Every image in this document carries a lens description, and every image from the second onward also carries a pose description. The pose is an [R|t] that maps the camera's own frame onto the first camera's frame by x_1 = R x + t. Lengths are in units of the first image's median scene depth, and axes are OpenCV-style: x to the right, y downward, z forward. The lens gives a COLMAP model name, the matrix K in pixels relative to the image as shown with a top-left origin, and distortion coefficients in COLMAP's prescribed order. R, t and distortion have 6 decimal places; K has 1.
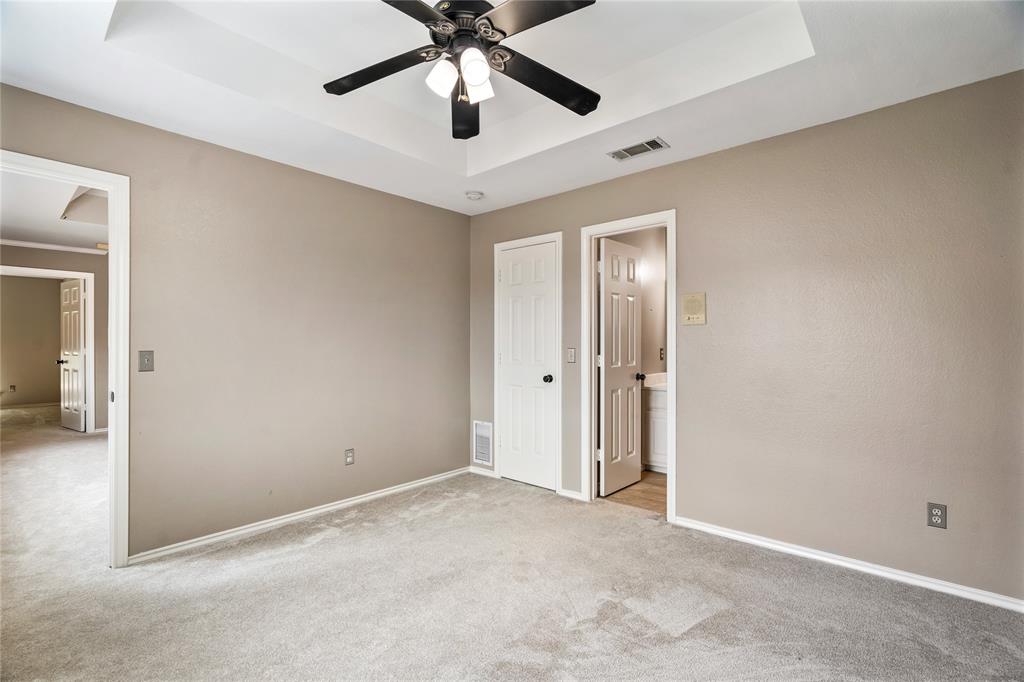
lens RADIAL K [[466.7, 0, 504.8], [0, 466.7, 343.3], [0, 0, 1]] dist [-0.004252, 0.002504]
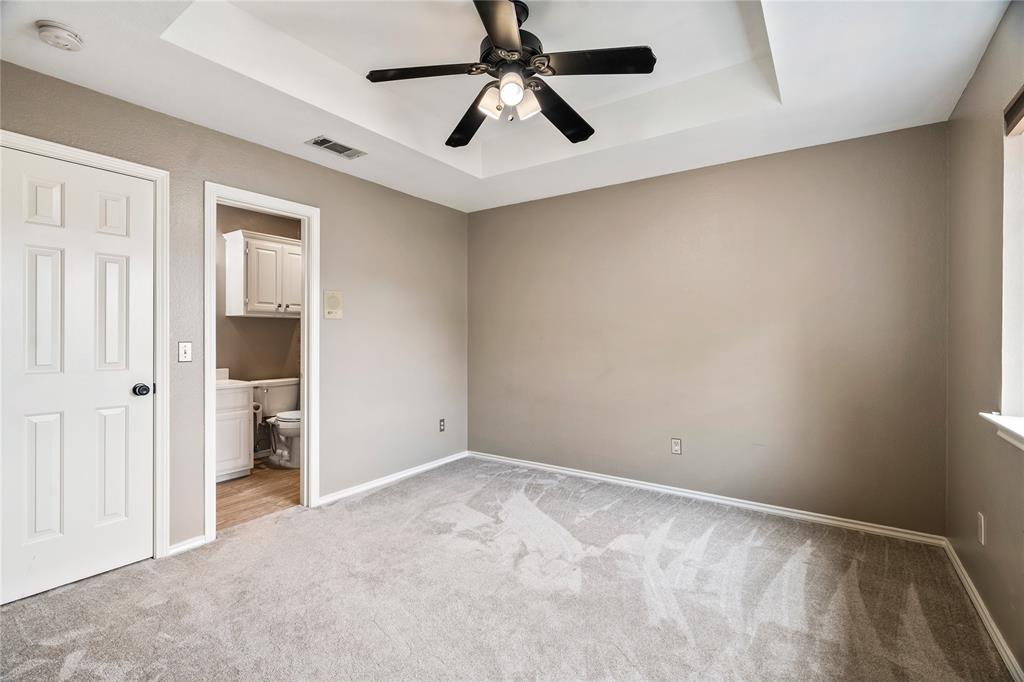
lens RADIAL K [[466.7, 0, 509.4], [0, 466.7, 340.0], [0, 0, 1]] dist [-0.004252, 0.002504]
pose [[-0.130264, -0.009624, 0.991433, -0.749092], [-0.004624, 0.999948, 0.009100, -0.001285], [-0.991469, -0.003399, -0.130302, 0.714085]]
